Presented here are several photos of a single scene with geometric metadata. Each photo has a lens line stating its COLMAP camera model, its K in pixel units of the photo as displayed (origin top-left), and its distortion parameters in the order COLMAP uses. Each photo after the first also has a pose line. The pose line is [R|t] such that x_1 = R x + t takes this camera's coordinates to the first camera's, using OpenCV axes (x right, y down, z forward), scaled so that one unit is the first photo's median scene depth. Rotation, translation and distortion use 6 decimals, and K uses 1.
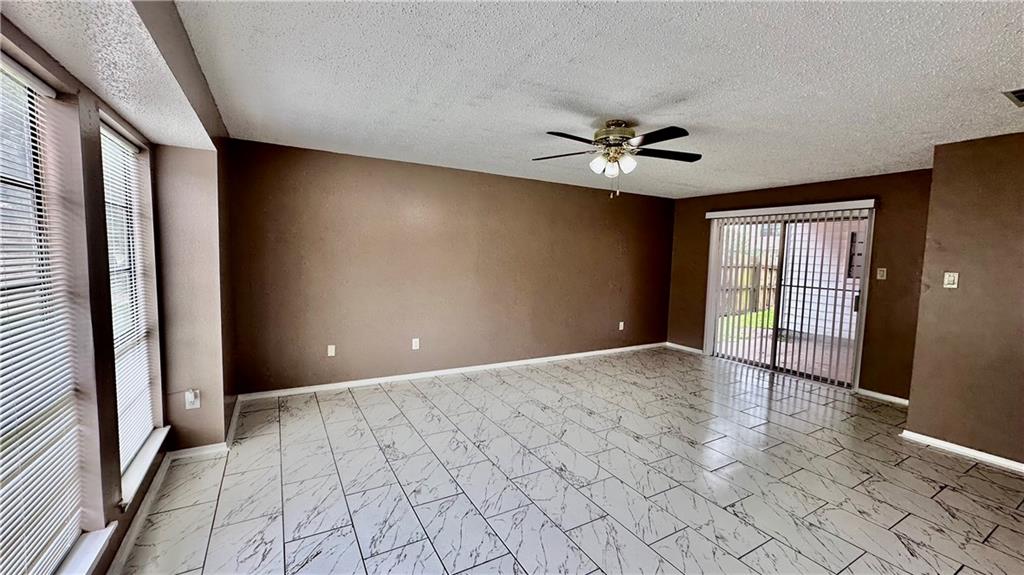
lens RADIAL K [[410.6, 0, 512.0], [0, 410.6, 287.5], [0, 0, 1]] dist [-0.003861, -0.000033]
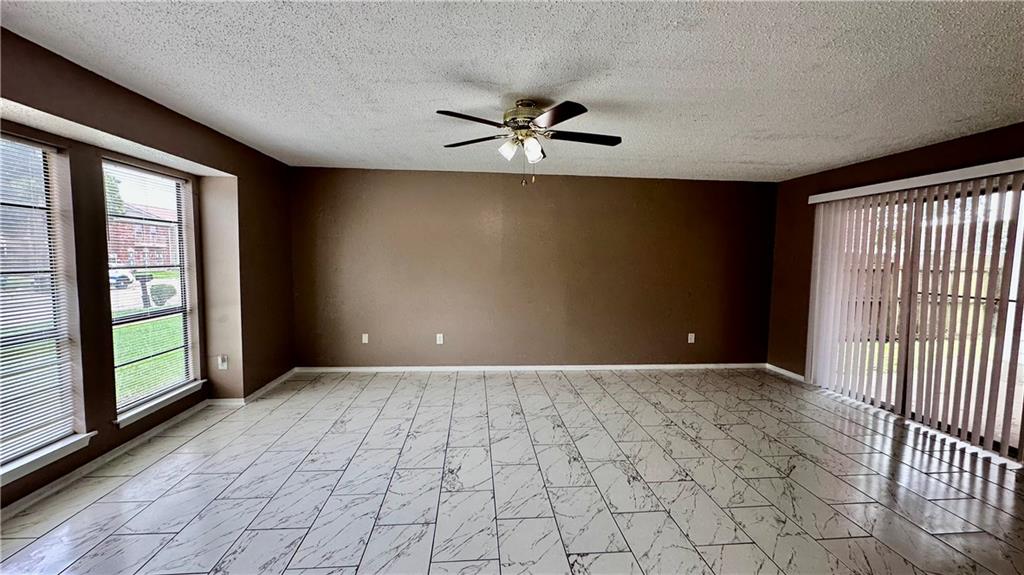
lens RADIAL K [[410.6, 0, 512.0], [0, 410.6, 287.5], [0, 0, 1]] dist [-0.003861, -0.000033]
pose [[0.905904, 0.016643, -0.423156, 0.432390], [-0.024447, 0.999616, -0.013021, 0.014436], [0.422777, 0.022141, 0.905963, 0.119645]]
